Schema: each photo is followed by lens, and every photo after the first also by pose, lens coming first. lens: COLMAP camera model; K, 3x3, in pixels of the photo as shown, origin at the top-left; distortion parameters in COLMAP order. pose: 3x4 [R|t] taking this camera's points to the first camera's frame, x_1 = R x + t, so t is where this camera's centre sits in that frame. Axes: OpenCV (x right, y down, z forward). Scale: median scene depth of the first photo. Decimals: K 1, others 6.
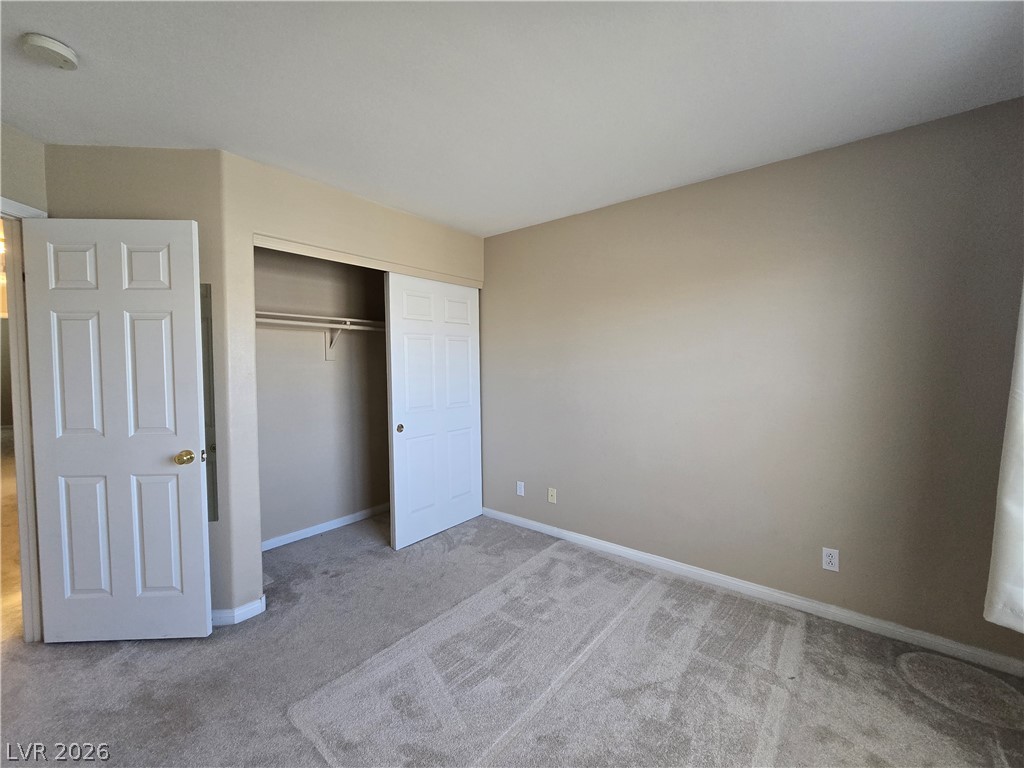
lens RADIAL K [[421.5, 0, 510.8], [0, 421.5, 378.5], [0, 0, 1]] dist [0.010665, 0.000070]
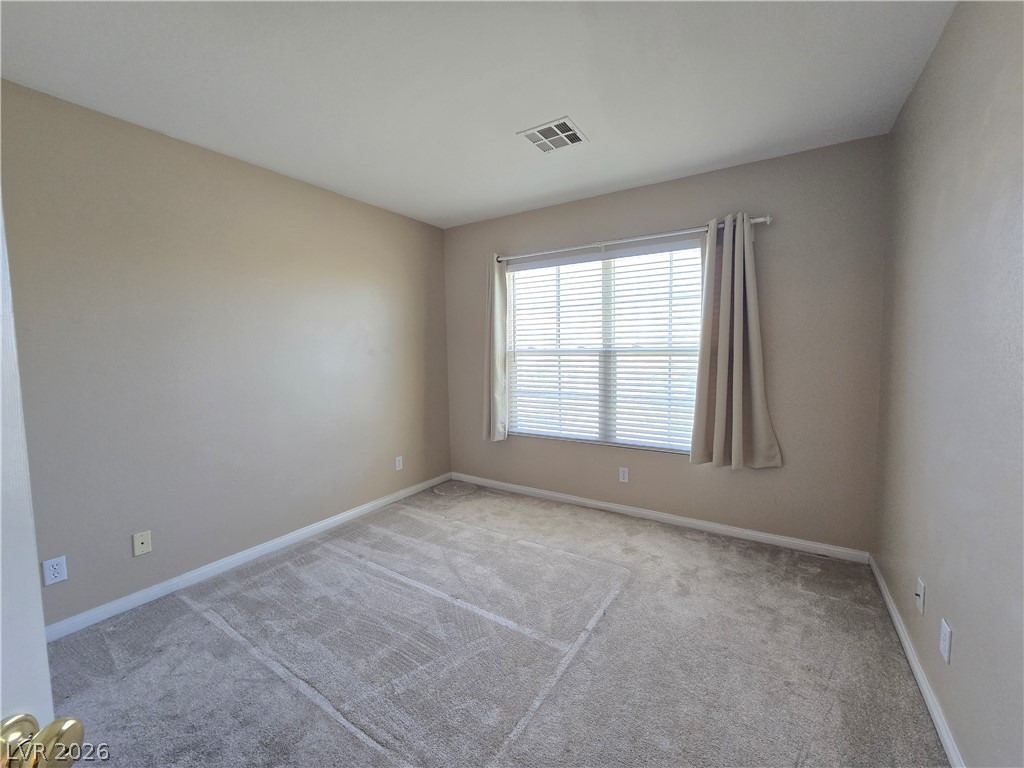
lens RADIAL K [[421.5, 0, 510.8], [0, 421.5, 378.5], [0, 0, 1]] dist [0.010665, 0.000070]
pose [[-0.100975, -0.066505, 0.992664, -0.900873], [0.046794, 0.996342, 0.071511, -0.001891], [-0.993788, 0.053671, -0.097494, 0.706326]]
